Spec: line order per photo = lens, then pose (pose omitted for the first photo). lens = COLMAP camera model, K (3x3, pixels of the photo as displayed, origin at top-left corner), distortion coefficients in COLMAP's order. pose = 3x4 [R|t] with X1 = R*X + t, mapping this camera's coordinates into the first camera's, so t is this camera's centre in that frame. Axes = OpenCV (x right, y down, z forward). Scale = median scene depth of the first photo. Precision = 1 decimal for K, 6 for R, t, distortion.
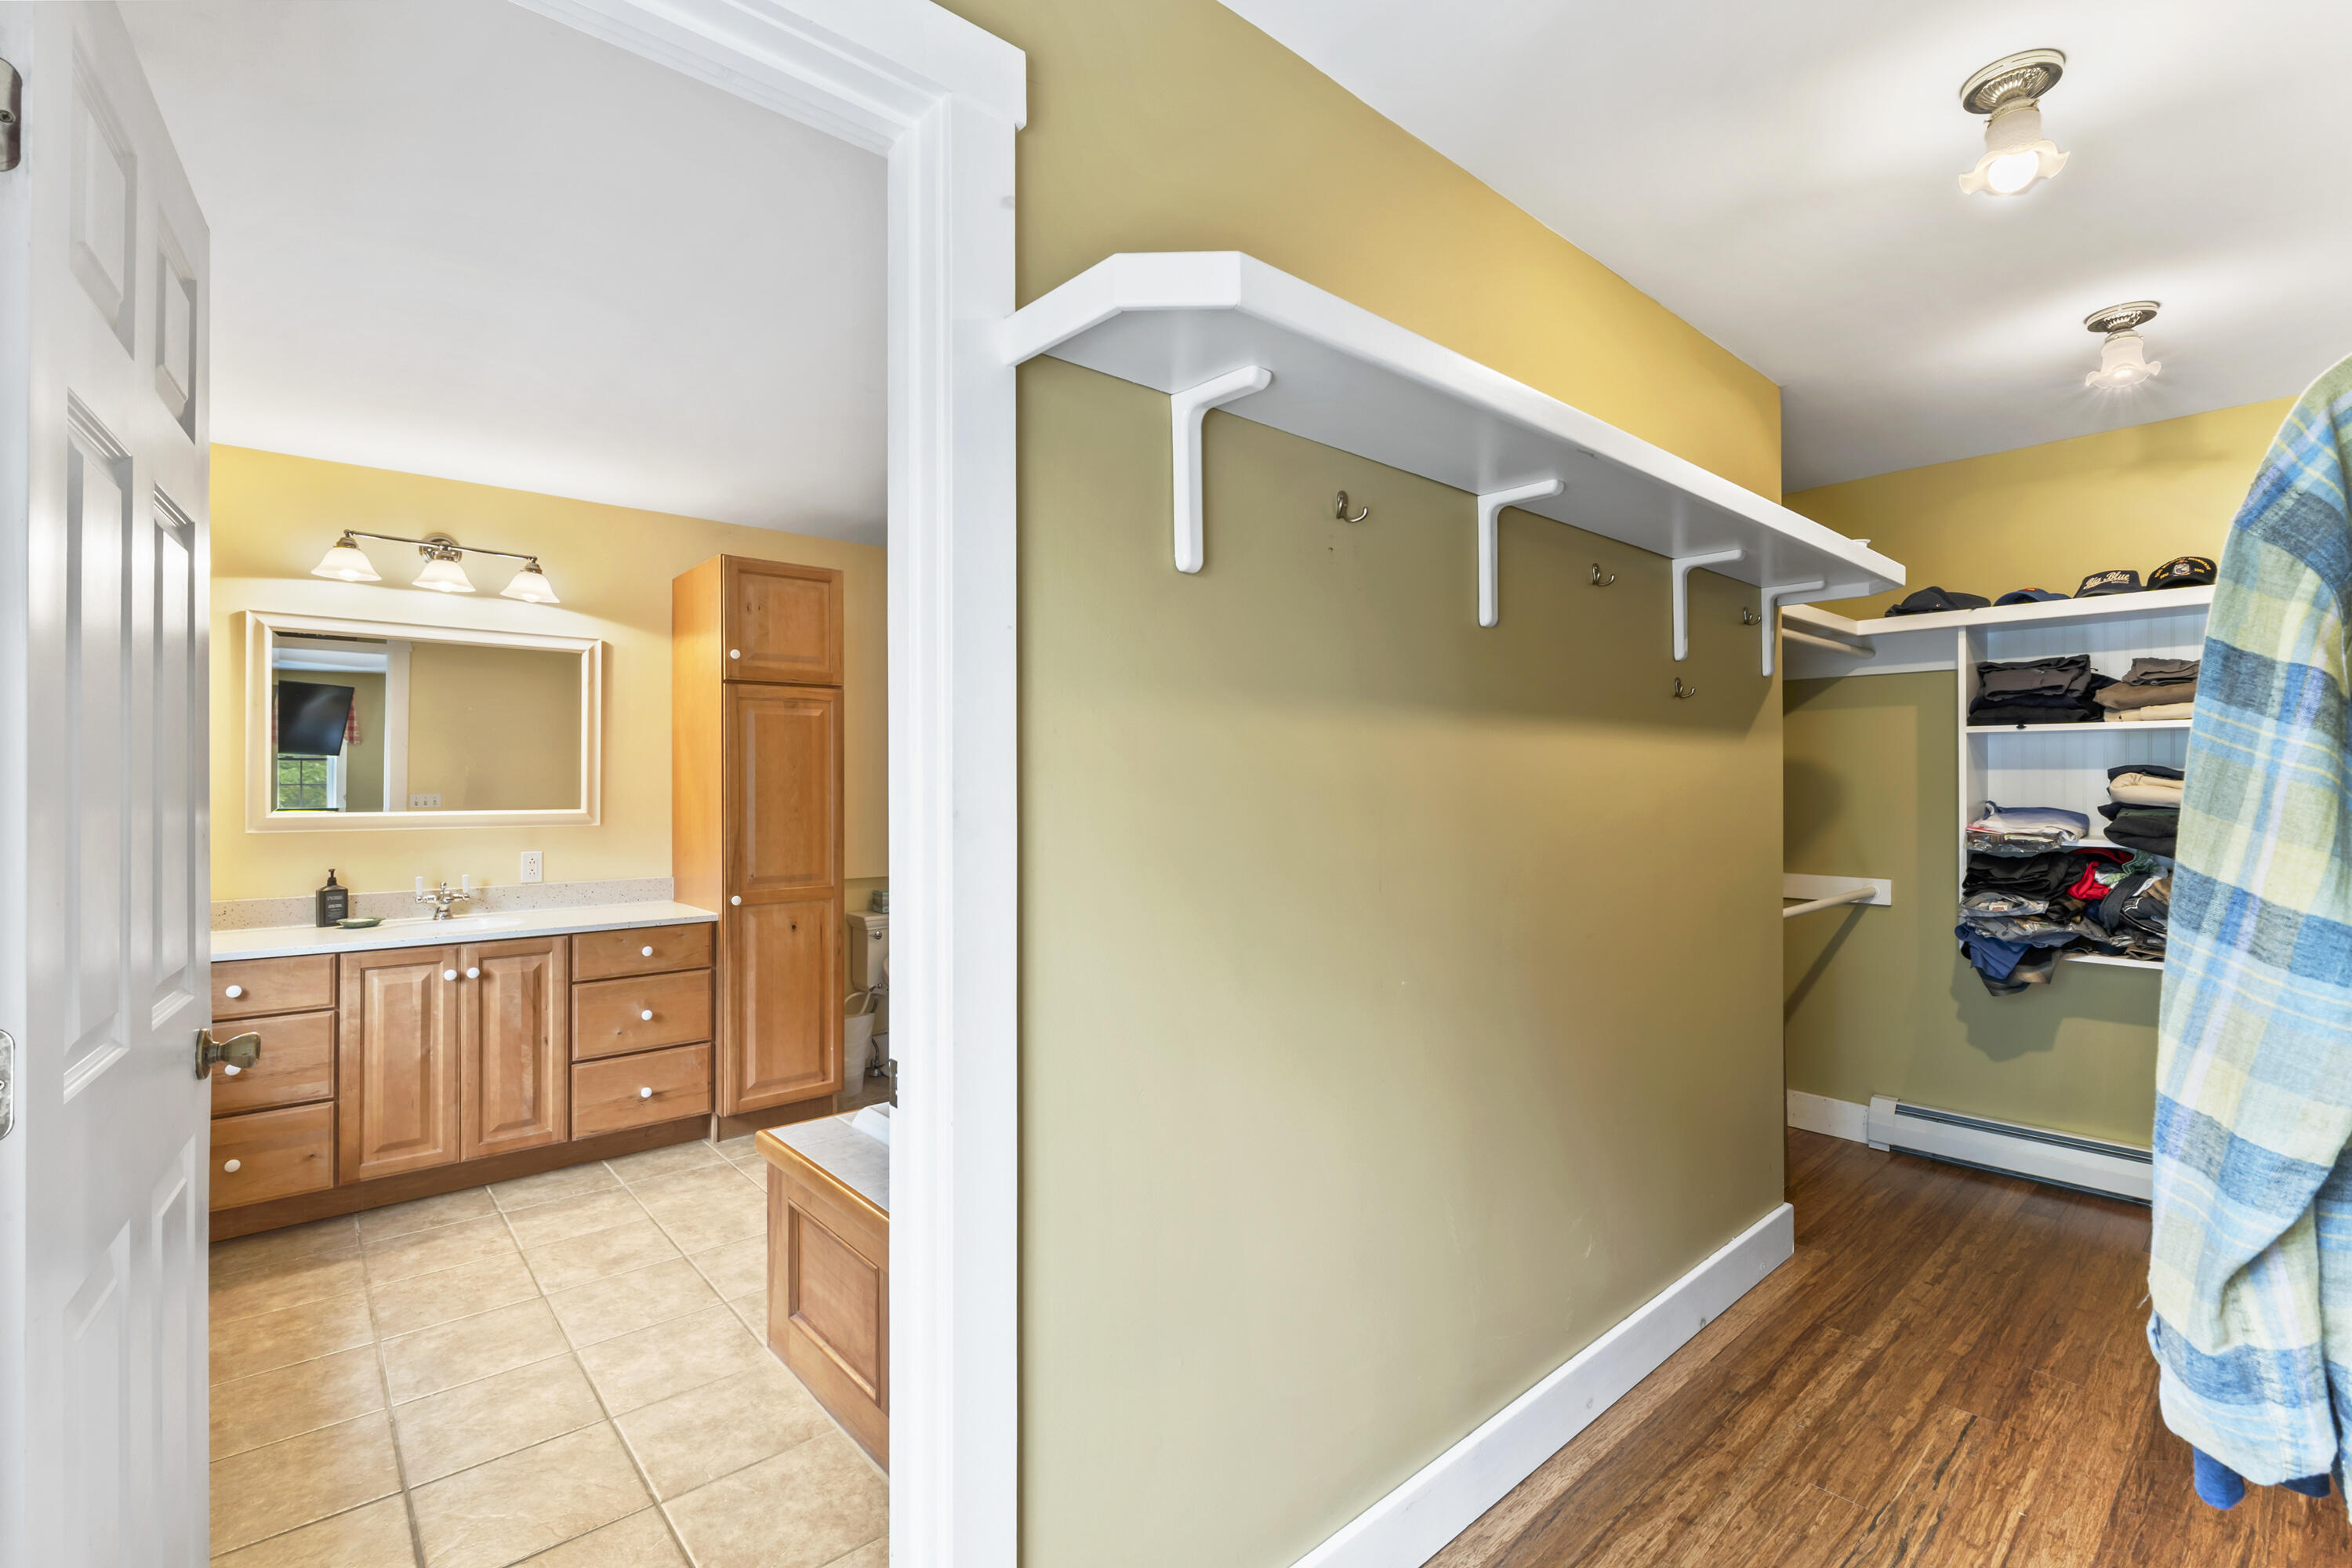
lens RADIAL K [[1038.1, 0, 1176.0], [0, 1038.1, 771.9], [0, 0, 1]] dist [-0.001379, -0.000183]
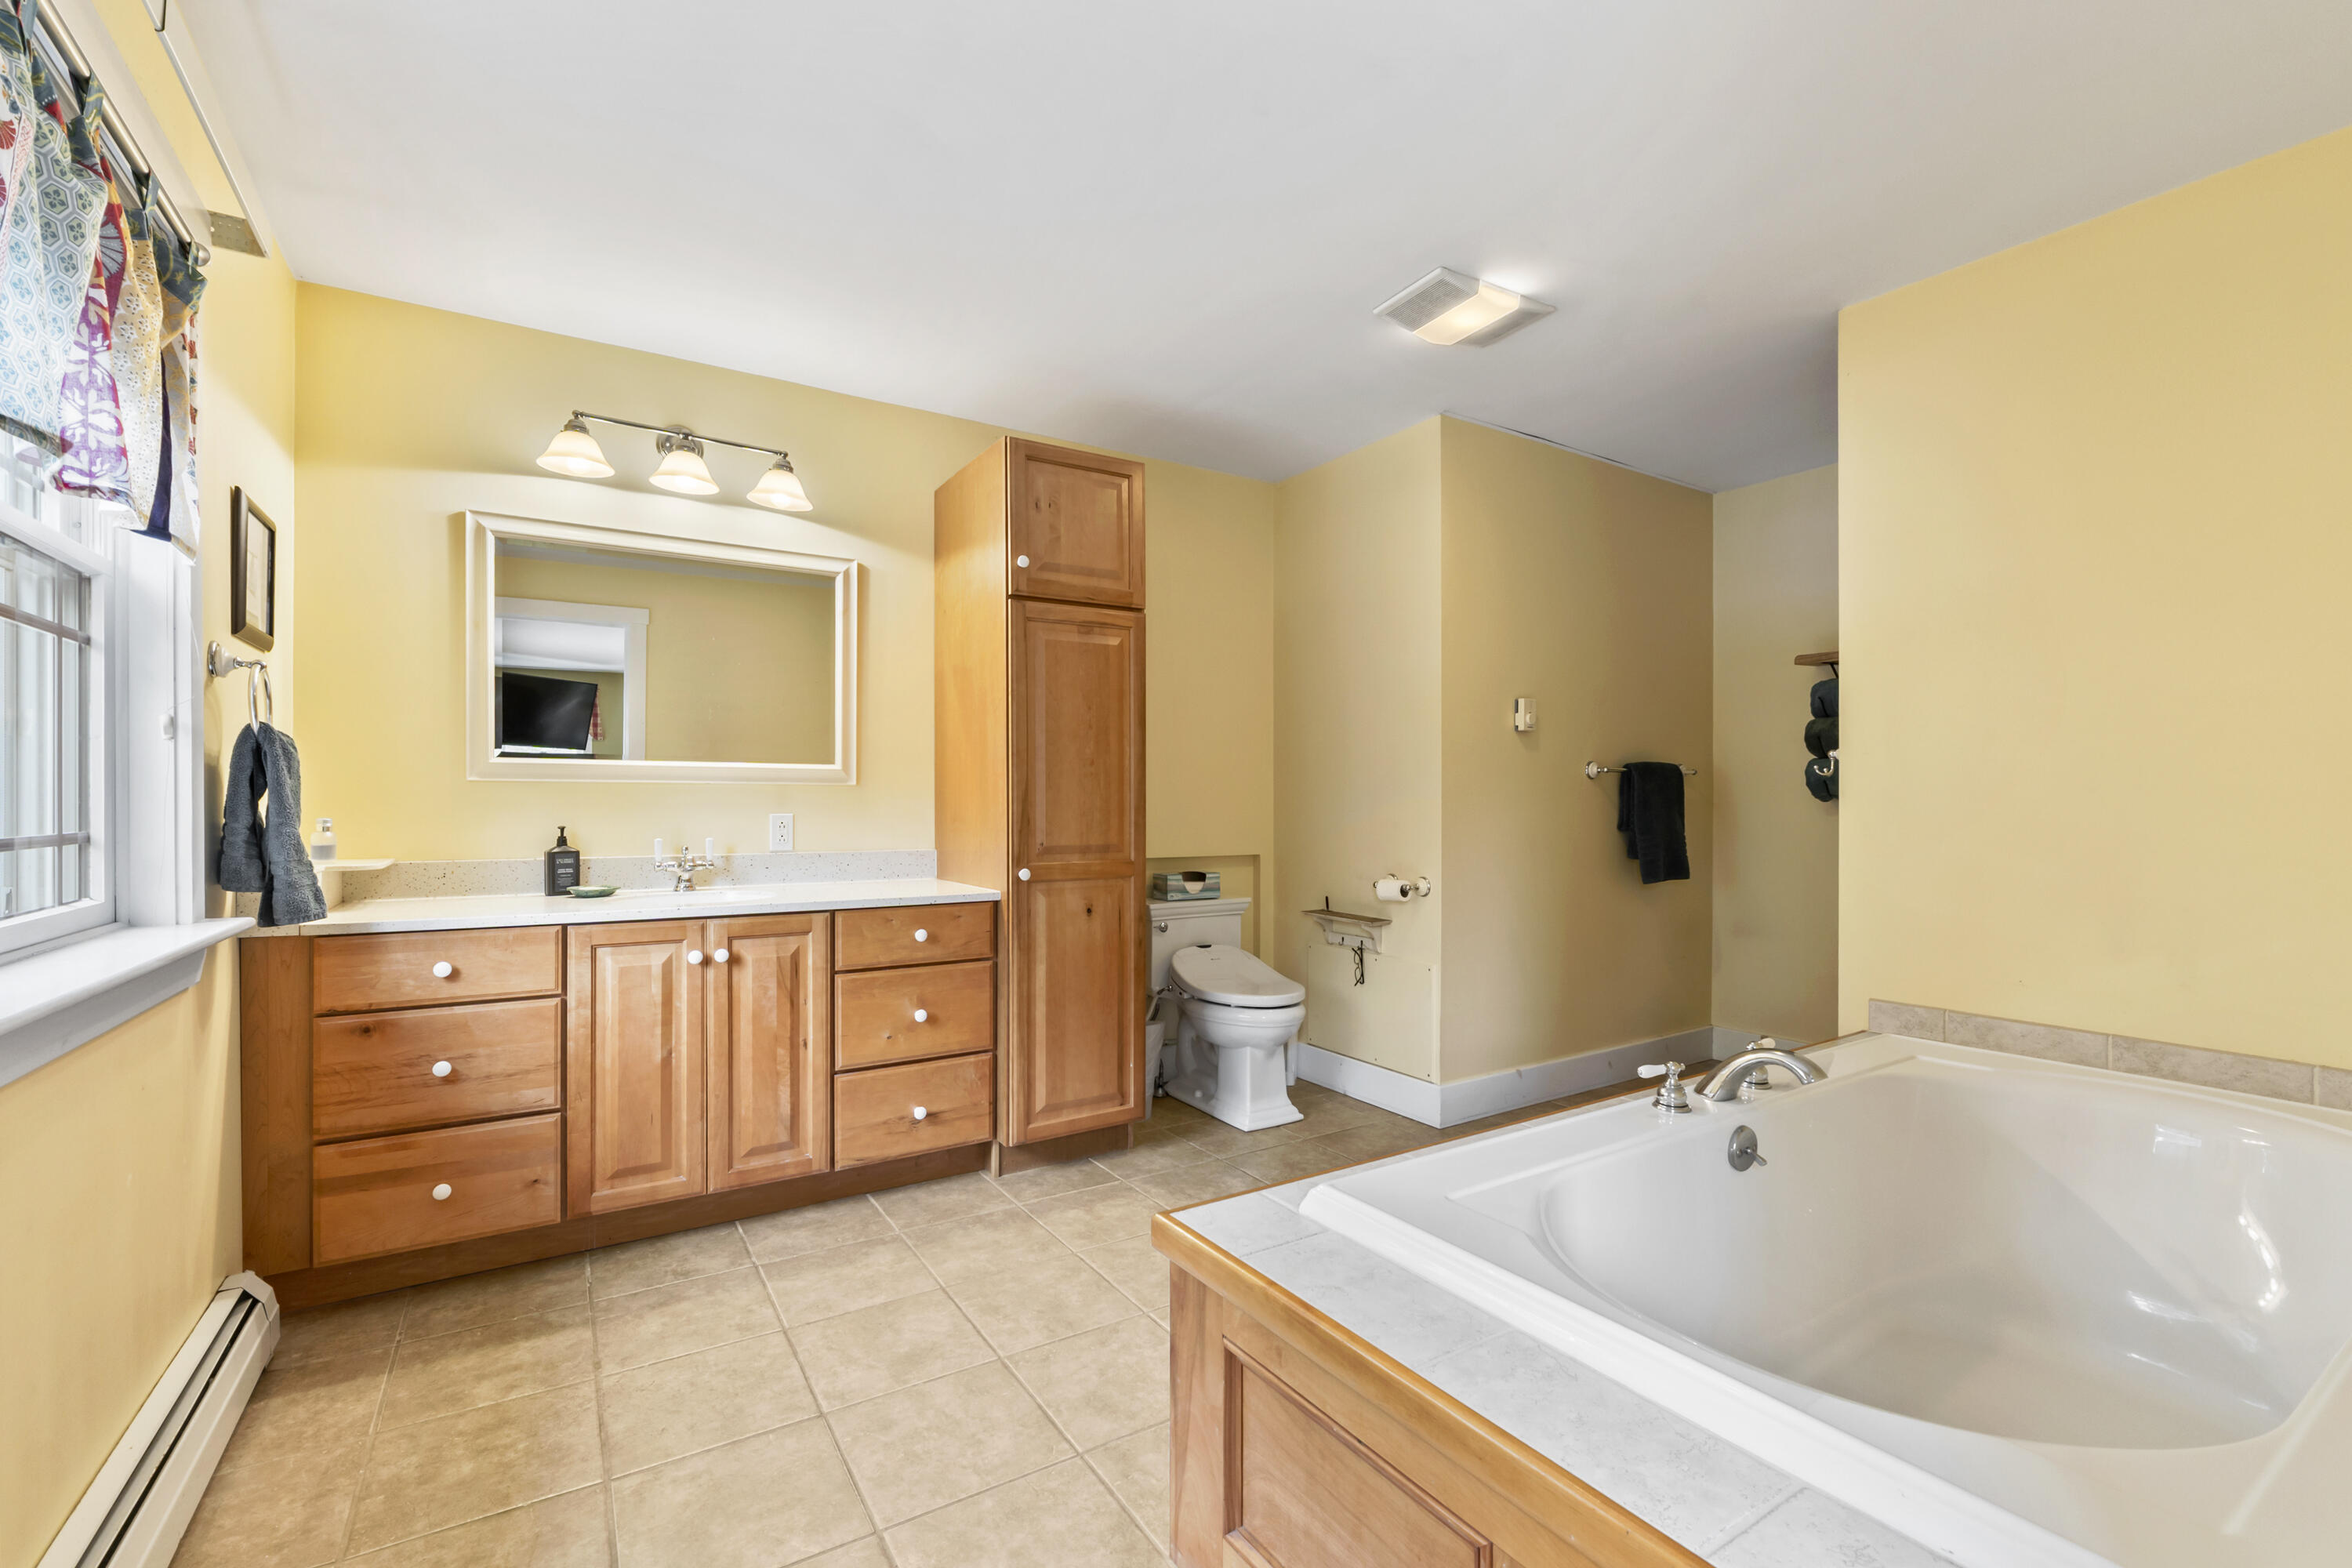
lens RADIAL K [[1002.3, 0, 1173.6], [0, 1002.3, 799.7], [0, 0, 1]] dist [0.002639, 0.000126]
pose [[0.988349, 0.003729, -0.152160, -0.214035], [-0.002034, 0.999934, 0.011296, 0.063524], [0.152192, -0.010855, 0.988291, 0.288866]]
